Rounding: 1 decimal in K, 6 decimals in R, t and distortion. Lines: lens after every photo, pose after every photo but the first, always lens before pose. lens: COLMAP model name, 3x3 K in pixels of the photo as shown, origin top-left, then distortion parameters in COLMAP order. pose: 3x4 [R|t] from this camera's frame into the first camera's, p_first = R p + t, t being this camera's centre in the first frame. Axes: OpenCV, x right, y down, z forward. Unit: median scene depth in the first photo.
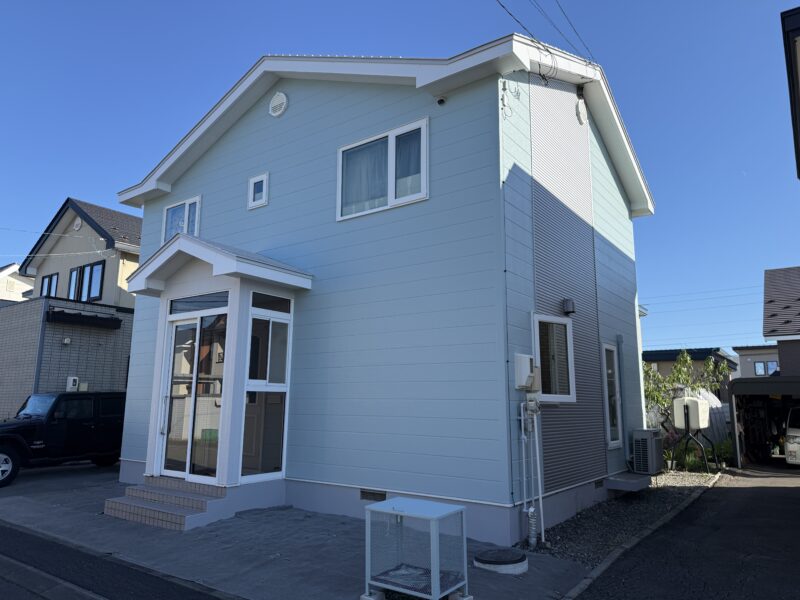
lens RADIAL K [[581.3, 0, 399.0], [0, 581.3, 289.1], [0, 0, 1]] dist [-0.001619, -0.008619]
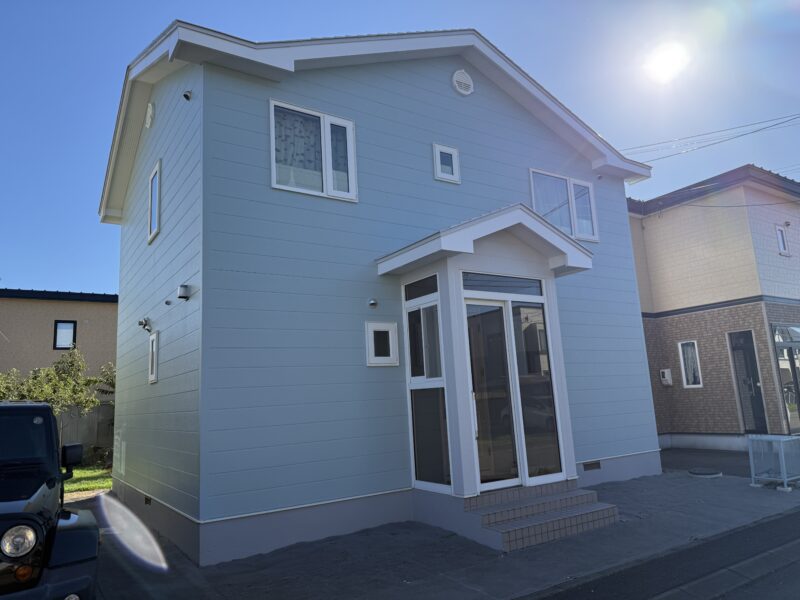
lens RADIAL K [[561.3, 0, 400.0], [0, 561.3, 300.0], [0, 0, 1]] dist [-0.000289, -0.002251]
pose [[0.355039, 0.140069, 0.924298, -1.056181], [-0.127203, 0.986754, -0.100673, 0.136589], [-0.926157, -0.081831, 0.368154, 0.747807]]
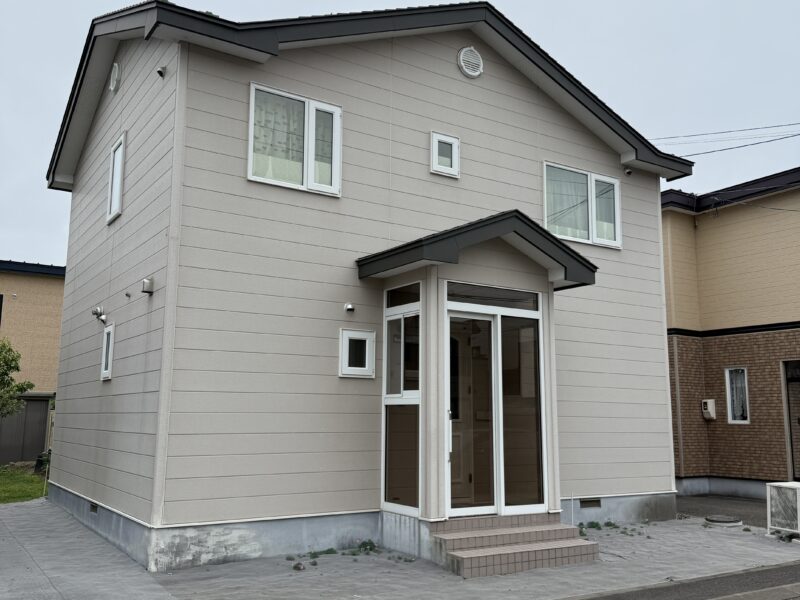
lens RADIAL K [[748.0, 0, 400.0], [0, 748.0, 300.0], [0, 0, 1]] dist [0.004825, 0.004970]
pose [[0.362796, 0.142860, 0.920853, -1.202858], [-0.187030, 0.979234, -0.078231, 0.119936], [-0.912907, -0.143845, 0.381981, 0.650761]]
